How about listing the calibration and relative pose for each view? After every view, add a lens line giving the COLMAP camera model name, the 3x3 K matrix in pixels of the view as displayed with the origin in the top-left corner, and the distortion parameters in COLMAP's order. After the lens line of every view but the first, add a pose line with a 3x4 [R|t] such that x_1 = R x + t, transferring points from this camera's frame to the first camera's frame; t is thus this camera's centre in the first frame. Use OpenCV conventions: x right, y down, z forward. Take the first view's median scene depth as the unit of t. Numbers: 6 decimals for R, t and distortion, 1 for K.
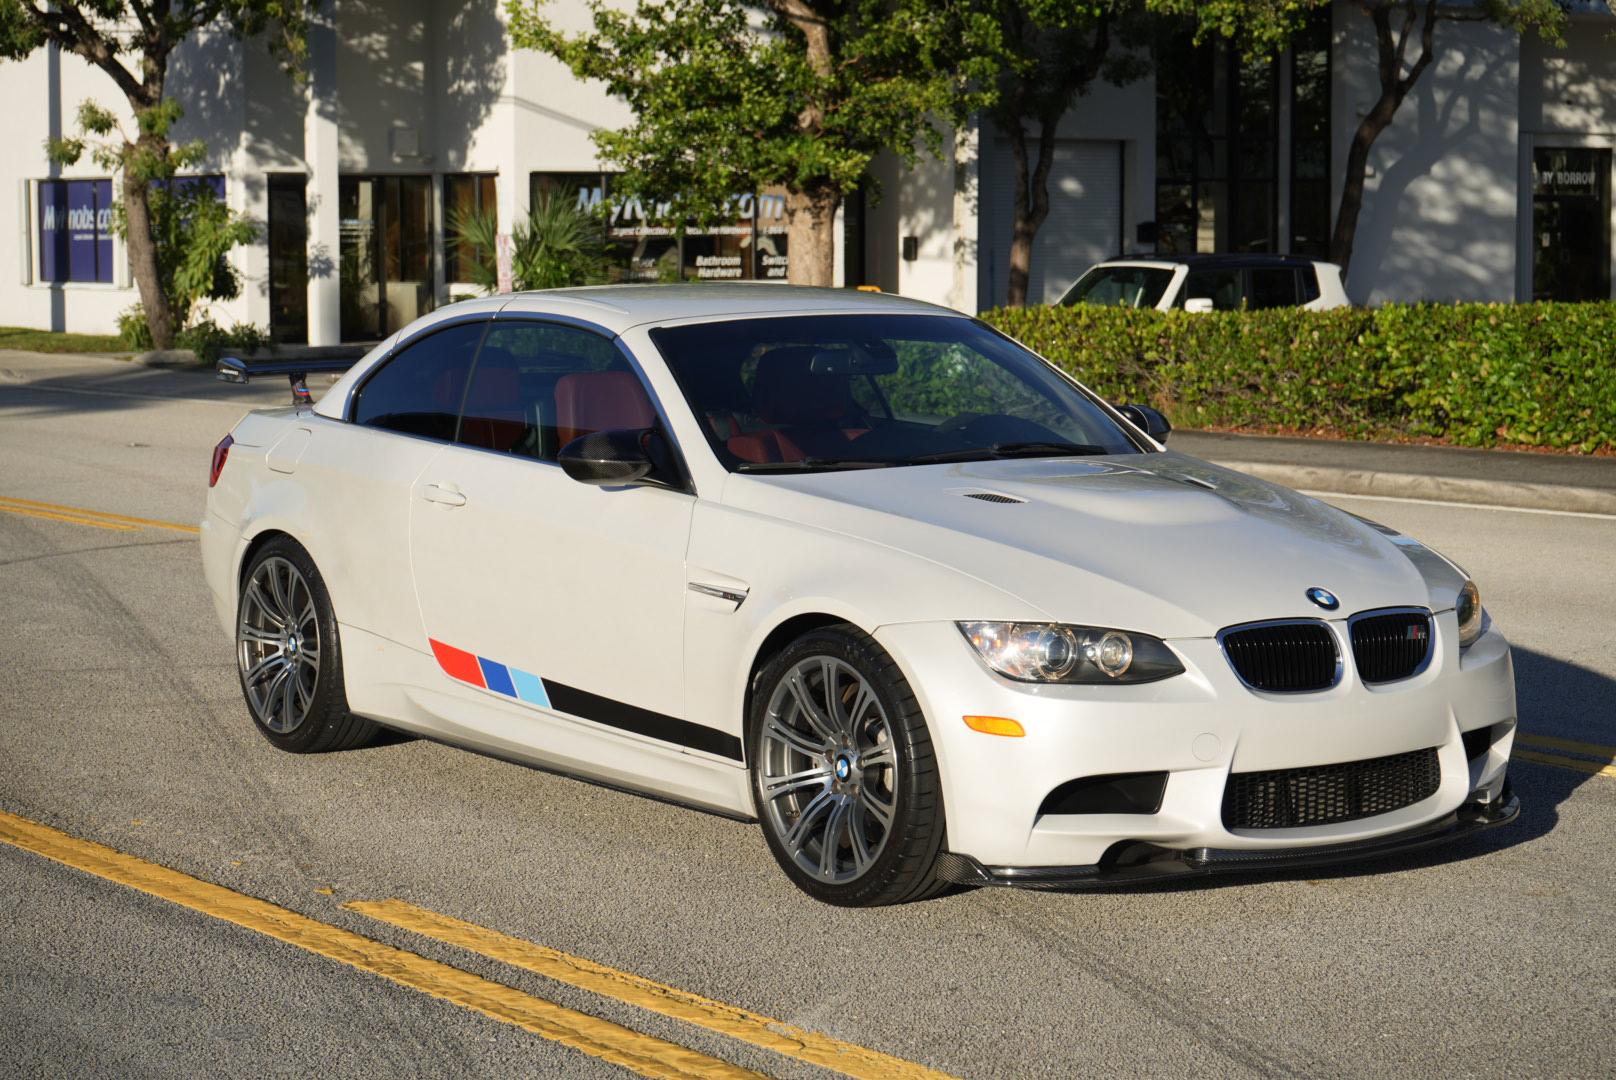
lens RADIAL K [[3269.1, 0, 807.7], [0, 3269.1, 540.2], [0, 0, 1]] dist [-0.066425, 0.378295]
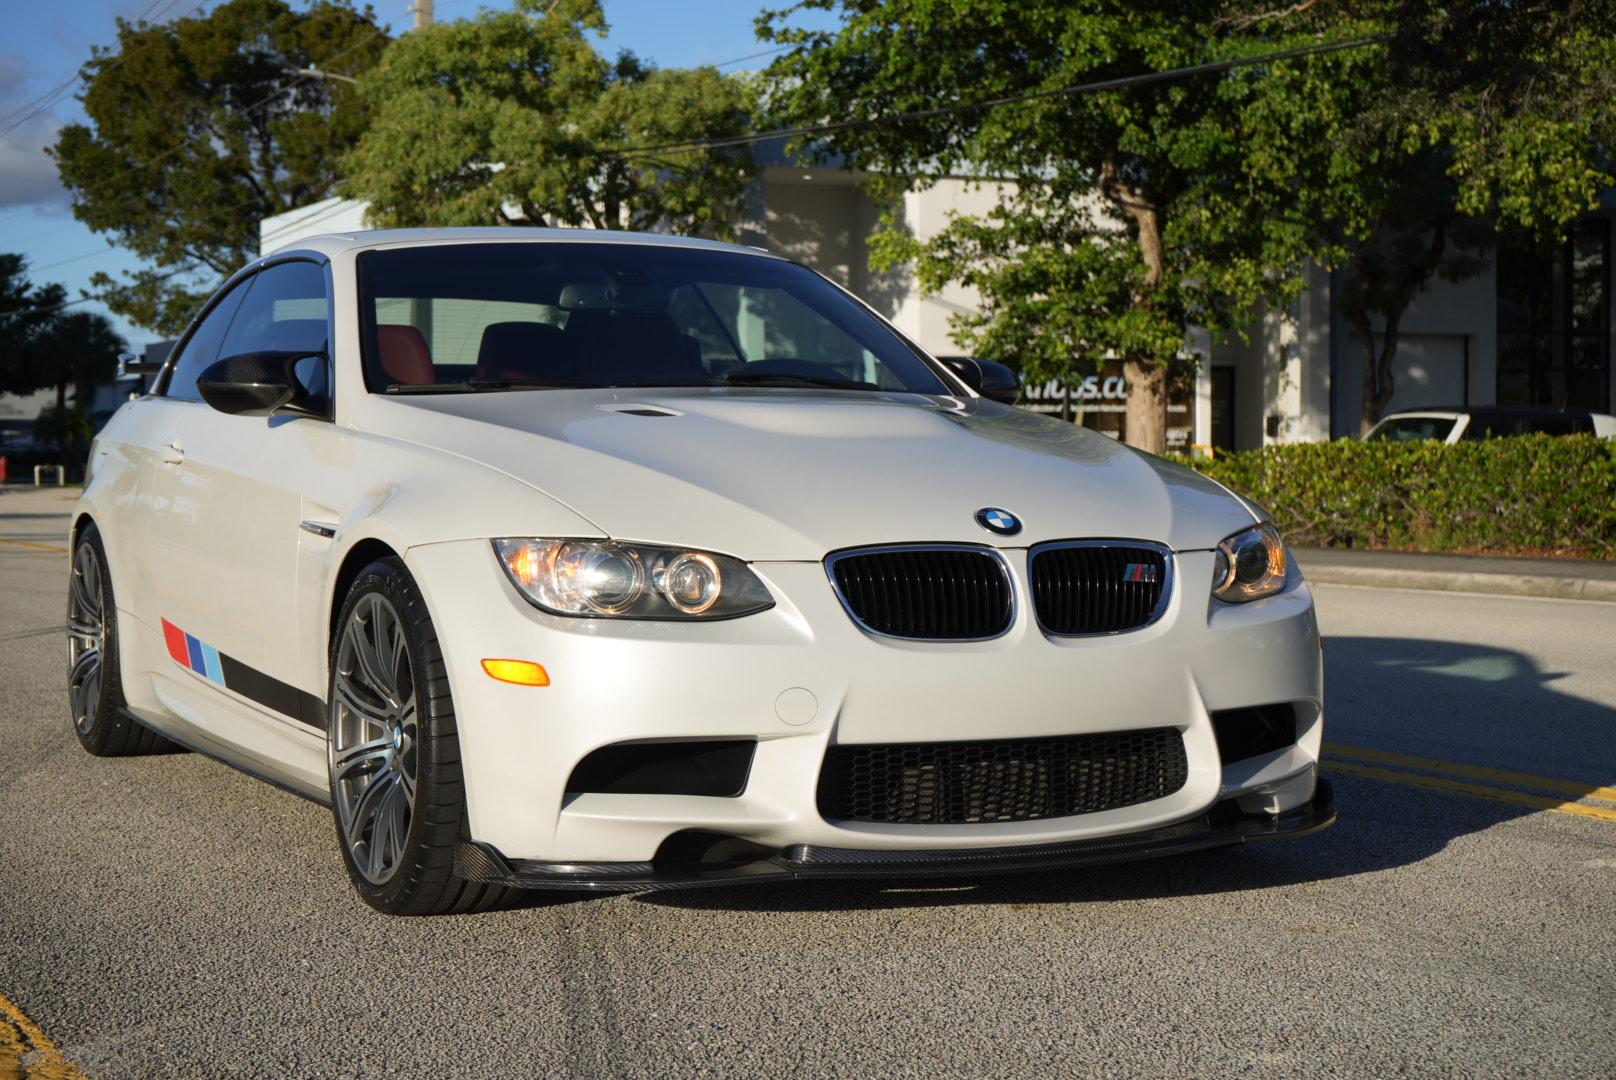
lens RADIAL K [[2646.0, 0, 813.8], [0, 2646.0, 524.6], [0, 0, 1]] dist [-0.030209, 0.065330]
pose [[0.985131, 0.006001, -0.171698, 0.170307], [-0.017385, 0.997742, -0.064878, 0.045487], [0.170921, 0.066899, 0.983011, 0.303565]]
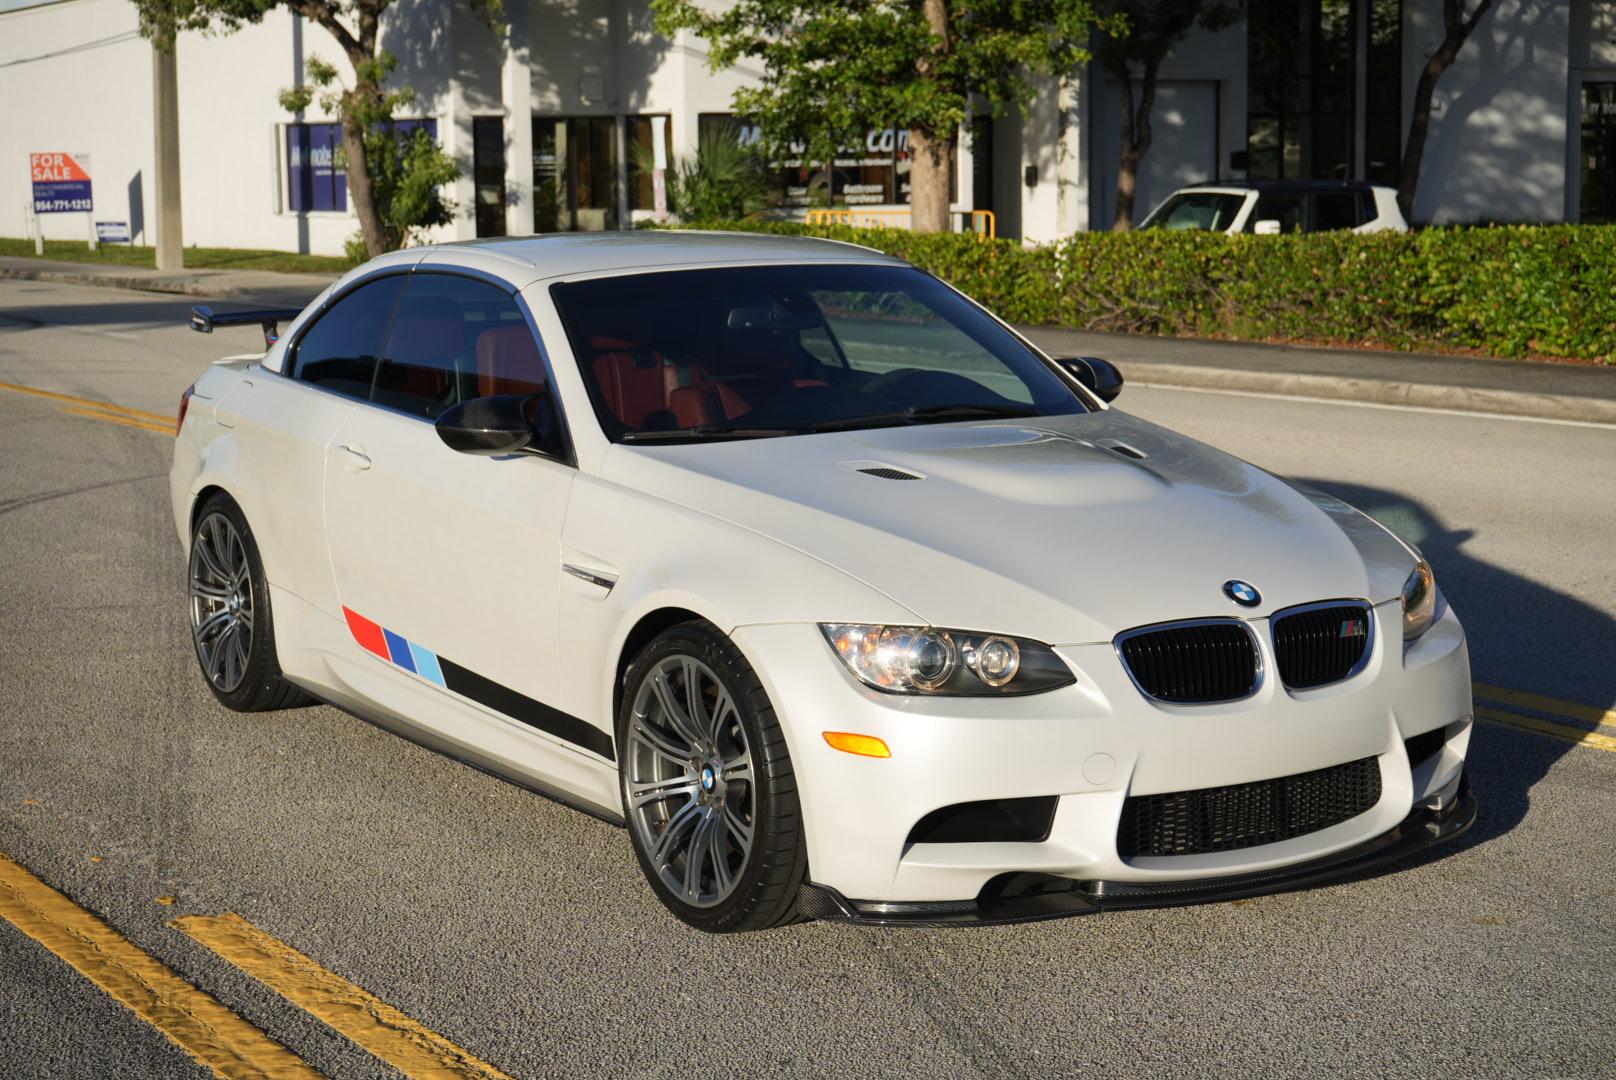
lens RADIAL K [[2691.0, 0, 809.0], [0, 2691.0, 544.0], [0, 0, 1]] dist [-0.015230, 0.038271]
pose [[0.998023, -0.000582, -0.062840, 0.066746], [0.003557, 0.998877, 0.047244, -0.023508], [0.062742, -0.047374, 0.996905, 0.205546]]
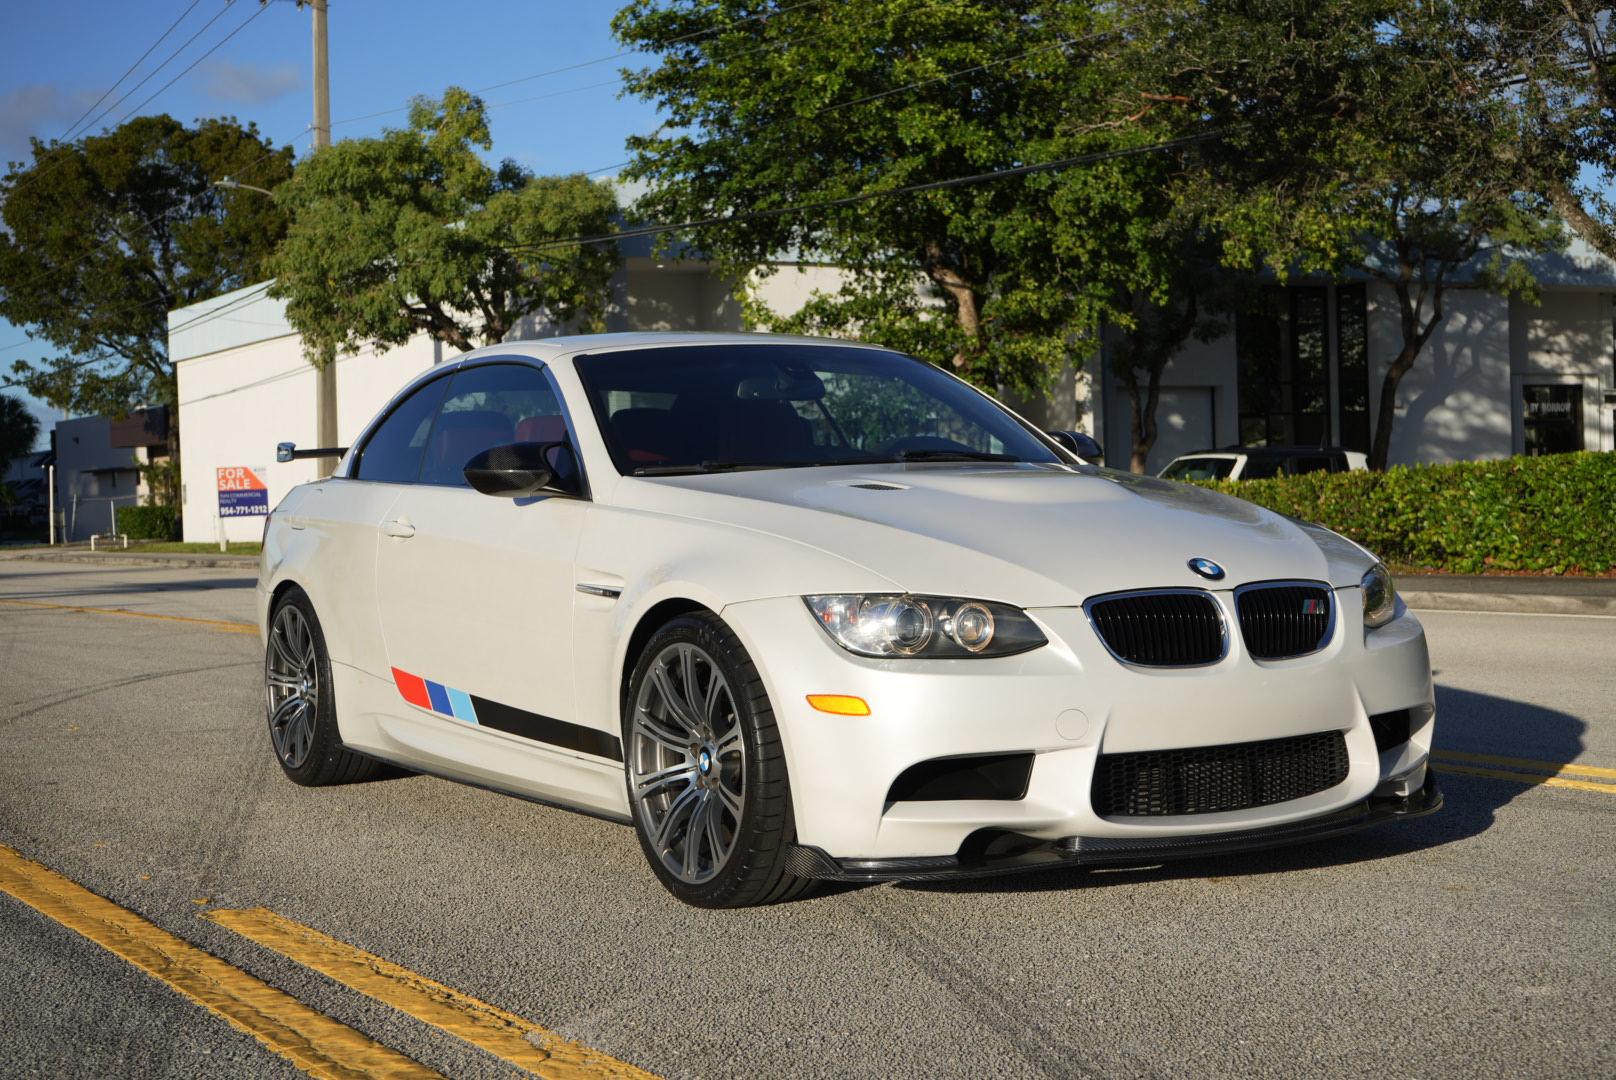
lens RADIAL K [[2267.3, 0, 811.9], [0, 2267.3, 544.9], [0, 0, 1]] dist [-0.004424, 0.024830]
pose [[0.995531, -0.024881, -0.091099, 0.080902], [0.018450, 0.997322, -0.070767, 0.042245], [0.092615, 0.068770, 0.993324, 0.267446]]
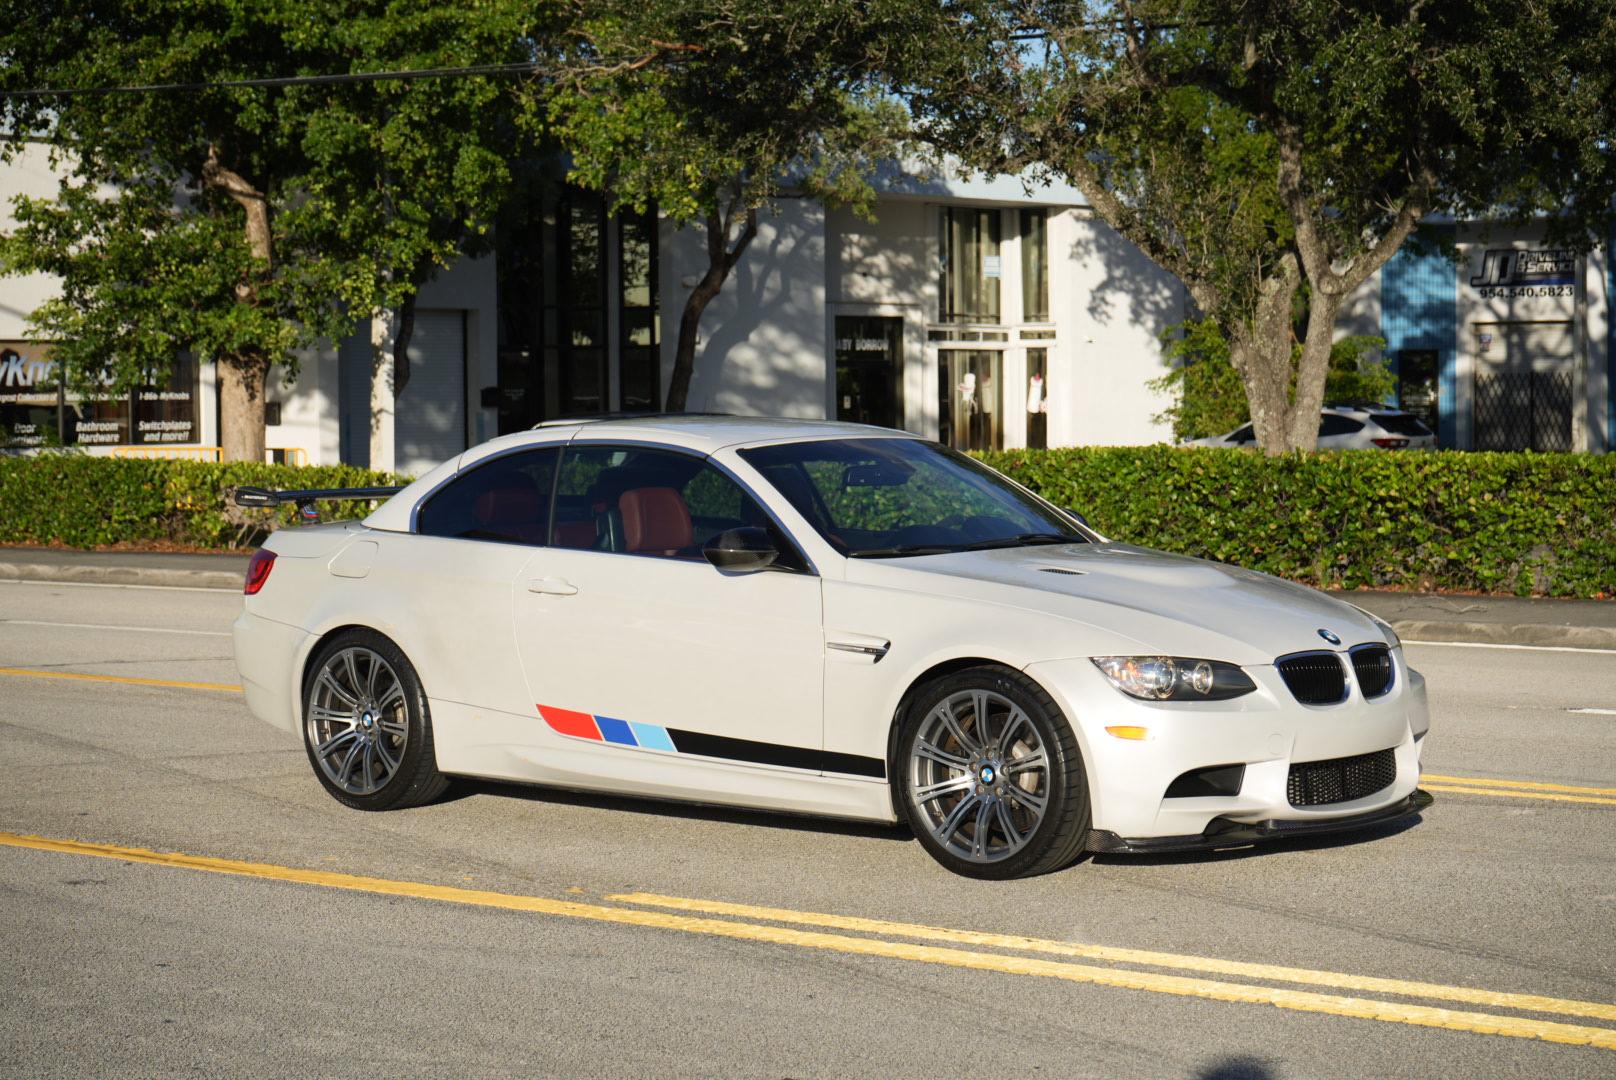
lens RADIAL K [[3269.1, 0, 807.7], [0, 3269.1, 540.2], [0, 0, 1]] dist [-0.066425, 0.378295]
pose [[0.969995, -0.015520, 0.242627, -0.294764], [0.028127, 0.998423, -0.048580, 0.029101], [-0.241491, 0.053947, 0.968903, -0.205128]]
